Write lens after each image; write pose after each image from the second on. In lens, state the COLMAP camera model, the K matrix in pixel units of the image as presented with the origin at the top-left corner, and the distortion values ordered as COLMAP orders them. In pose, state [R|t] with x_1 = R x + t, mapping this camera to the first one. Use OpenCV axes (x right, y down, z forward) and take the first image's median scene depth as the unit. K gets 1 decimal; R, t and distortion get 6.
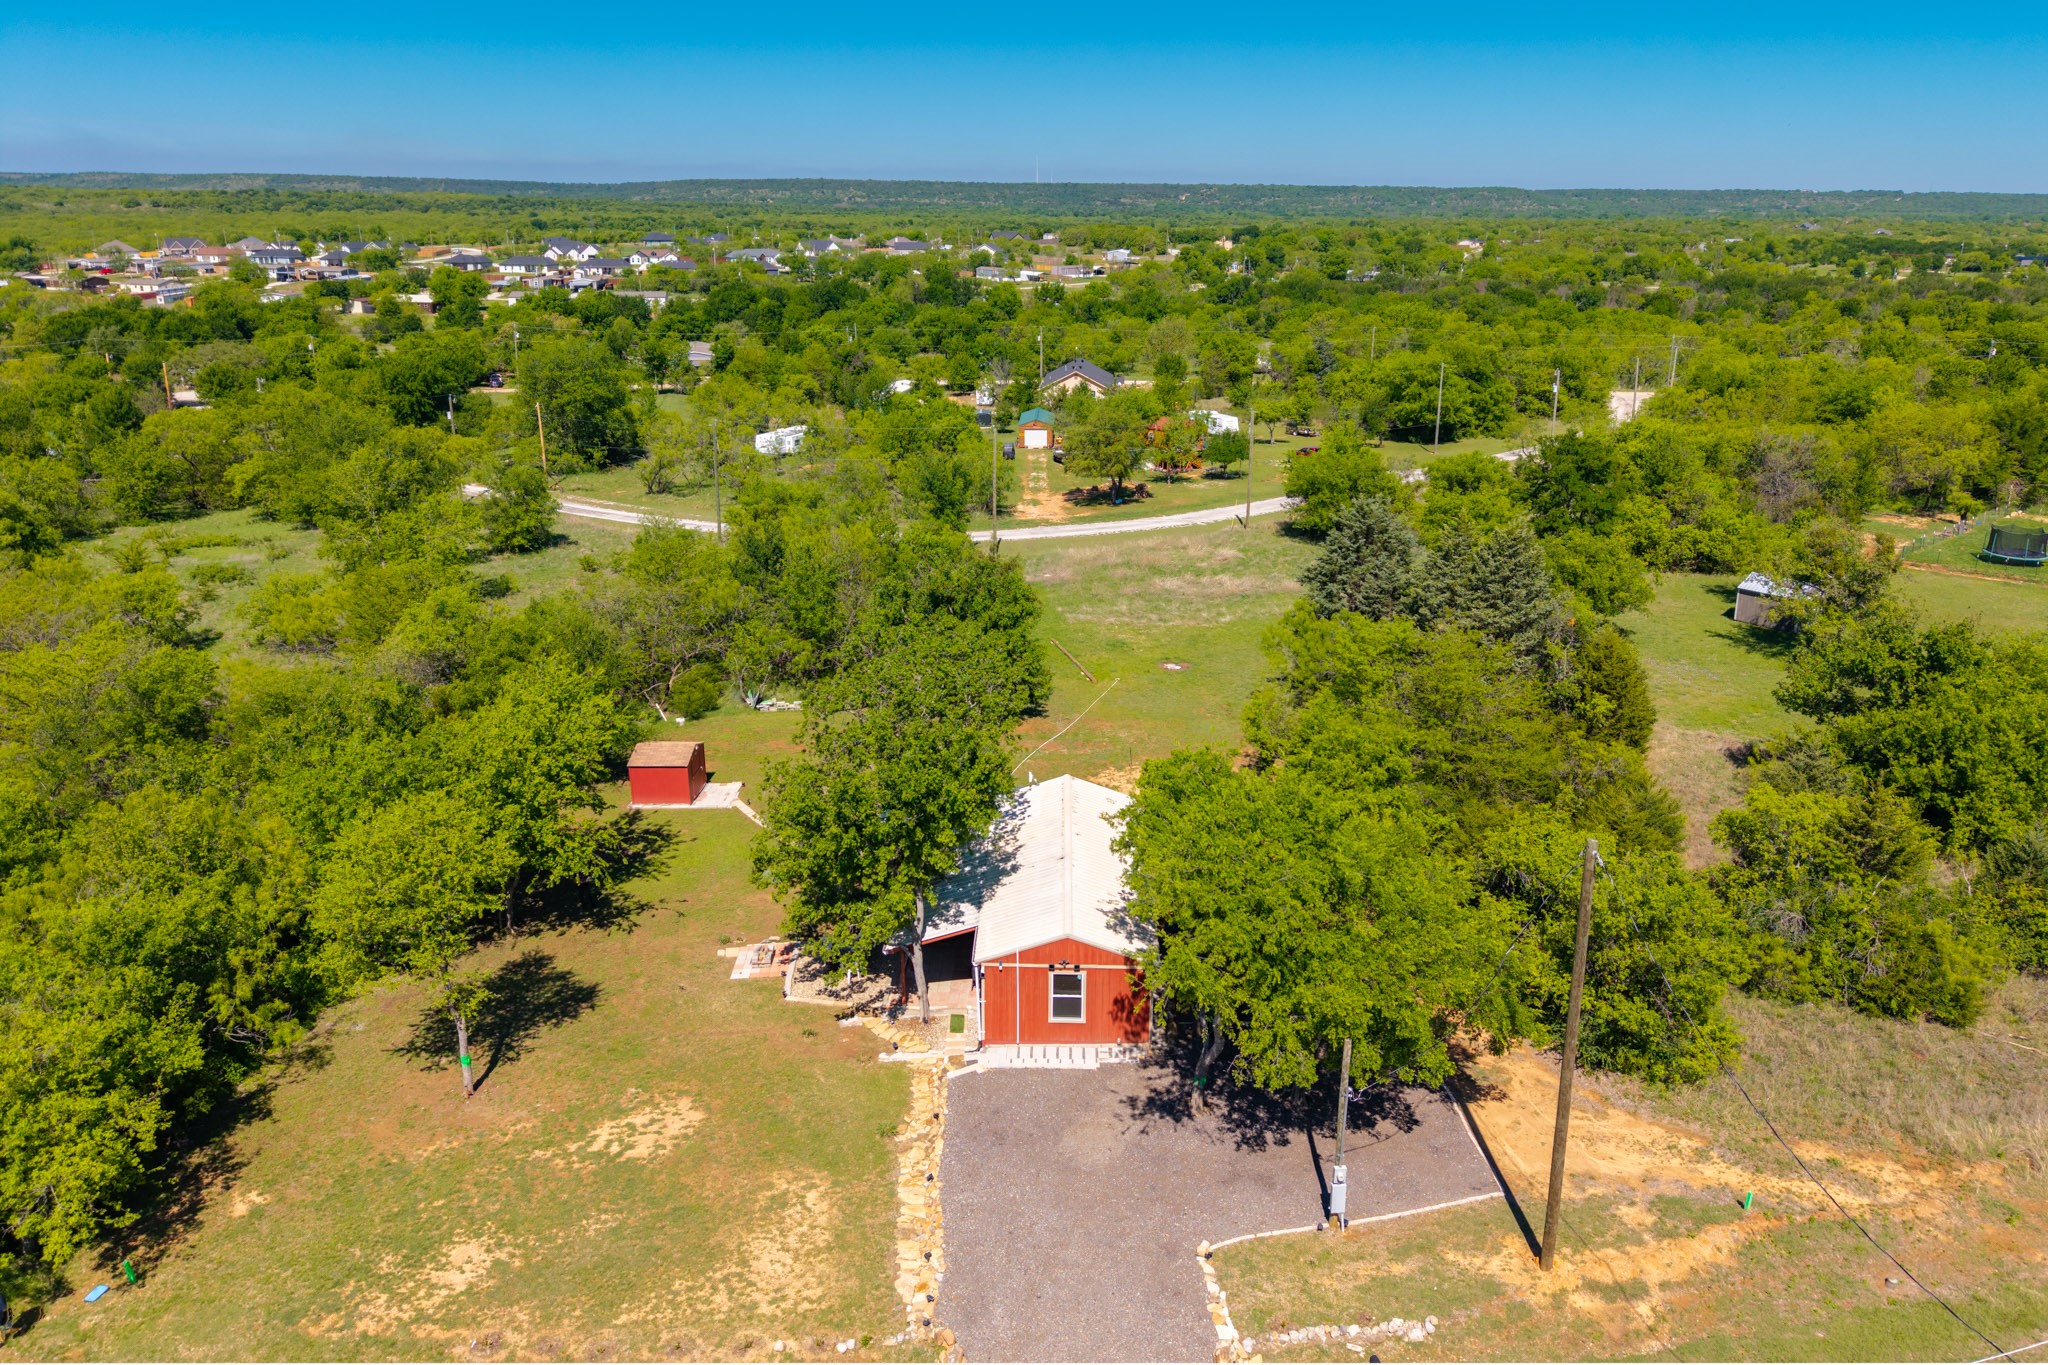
lens RADIAL K [[1486.9, 0, 1025.6], [0, 1486.9, 680.1], [0, 0, 1]] dist [0.003548, -0.000517]
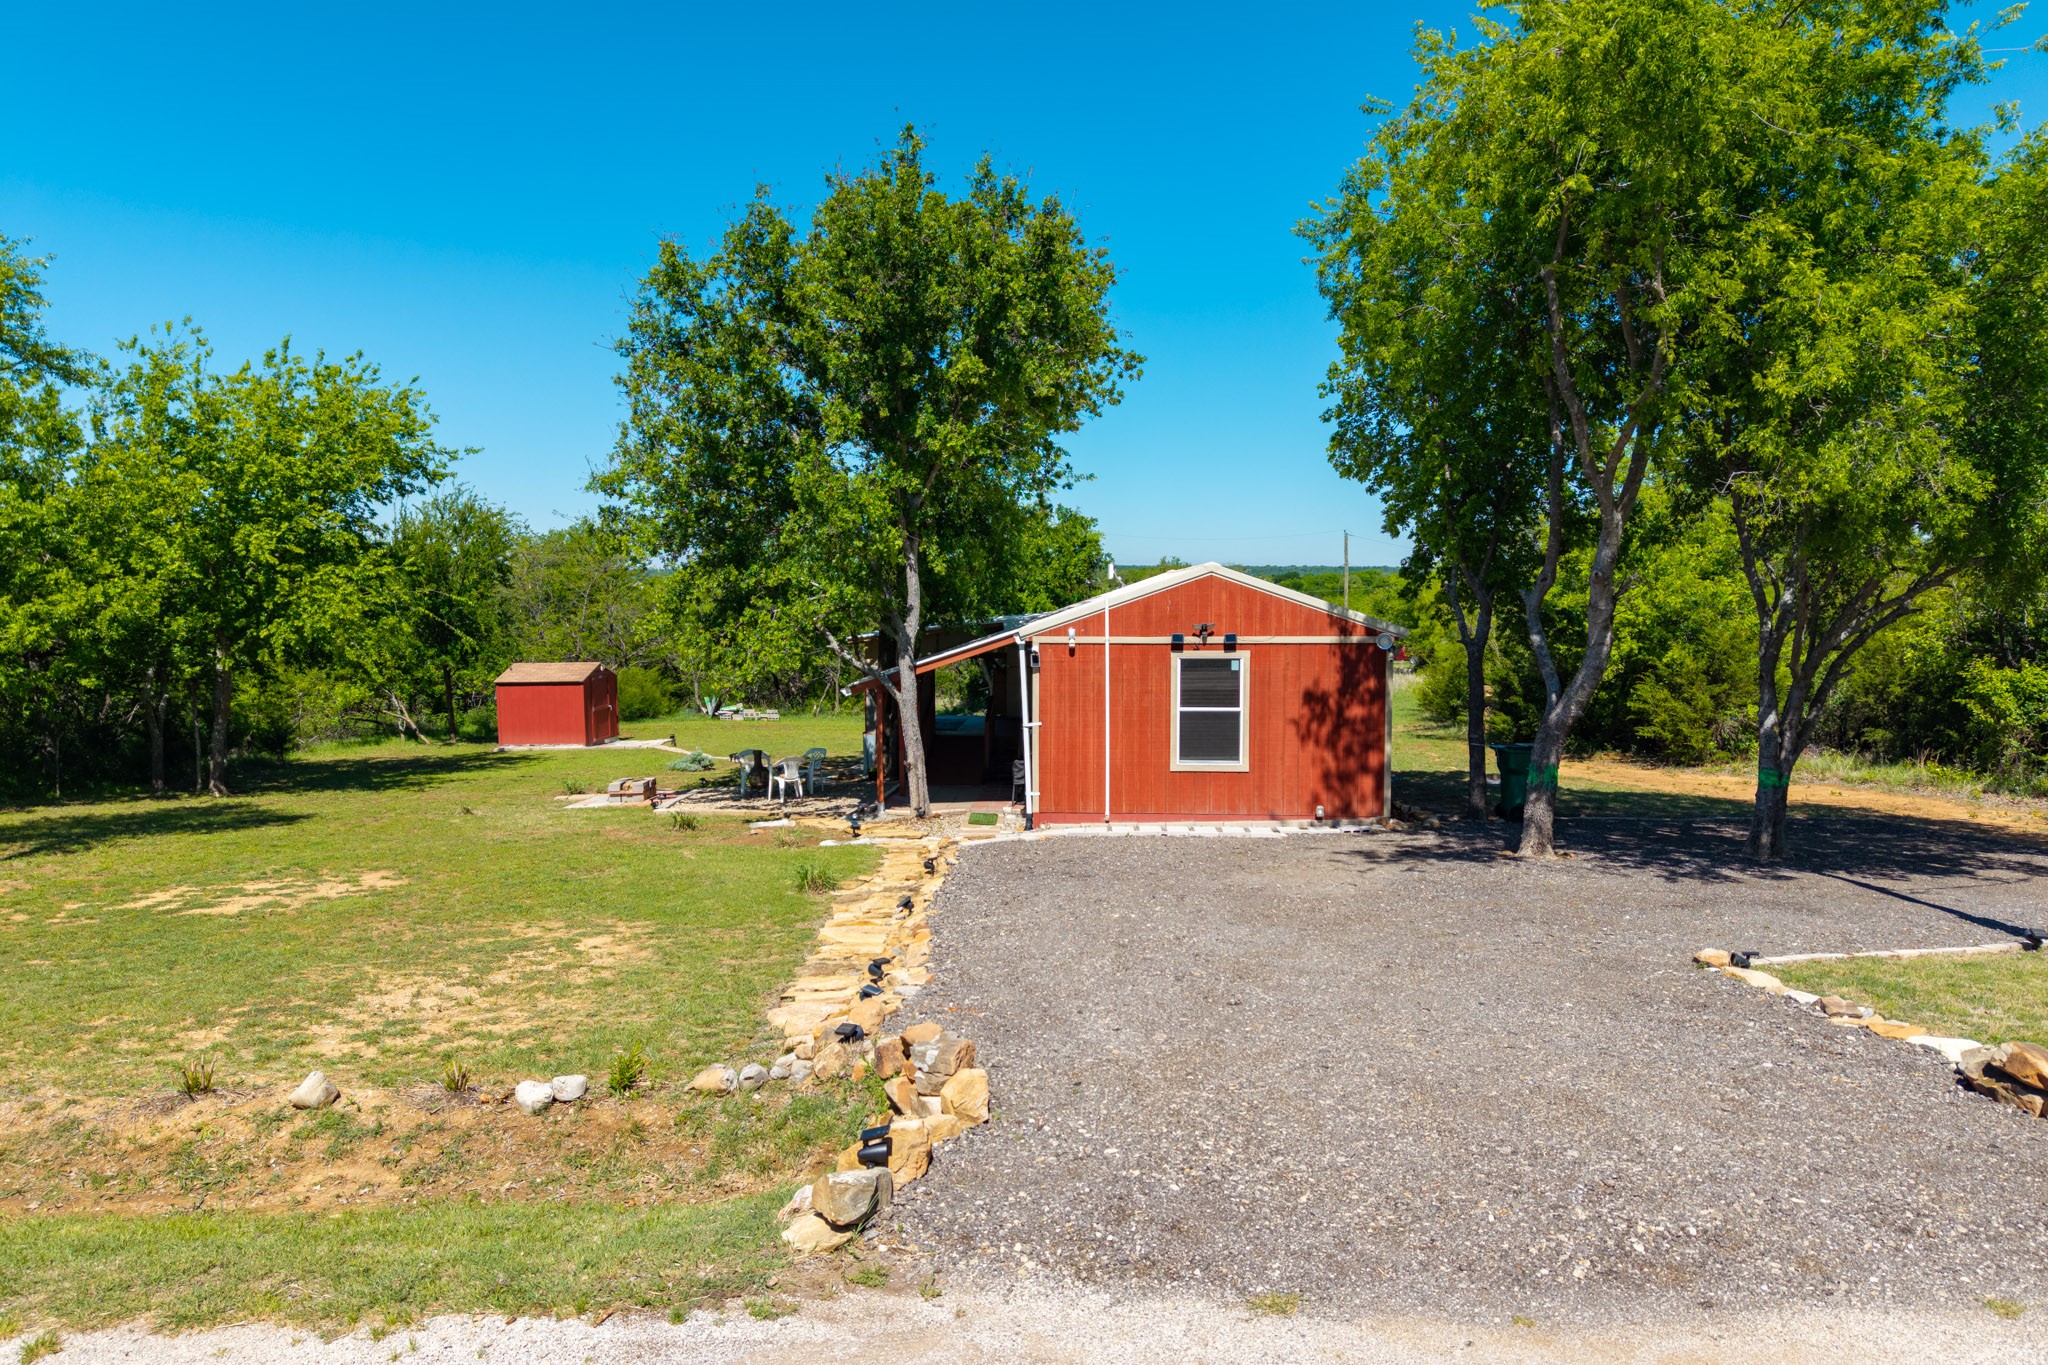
lens RADIAL K [[1486.9, 0, 1021.9], [0, 1486.9, 681.9], [0, 0, 1]] dist [0.003548, -0.000517]
pose [[0.999597, 0.000336, -0.028384, -0.019437], [-0.007483, 0.967678, -0.252079, 0.328374], [0.027382, 0.252190, 0.967290, 0.532671]]
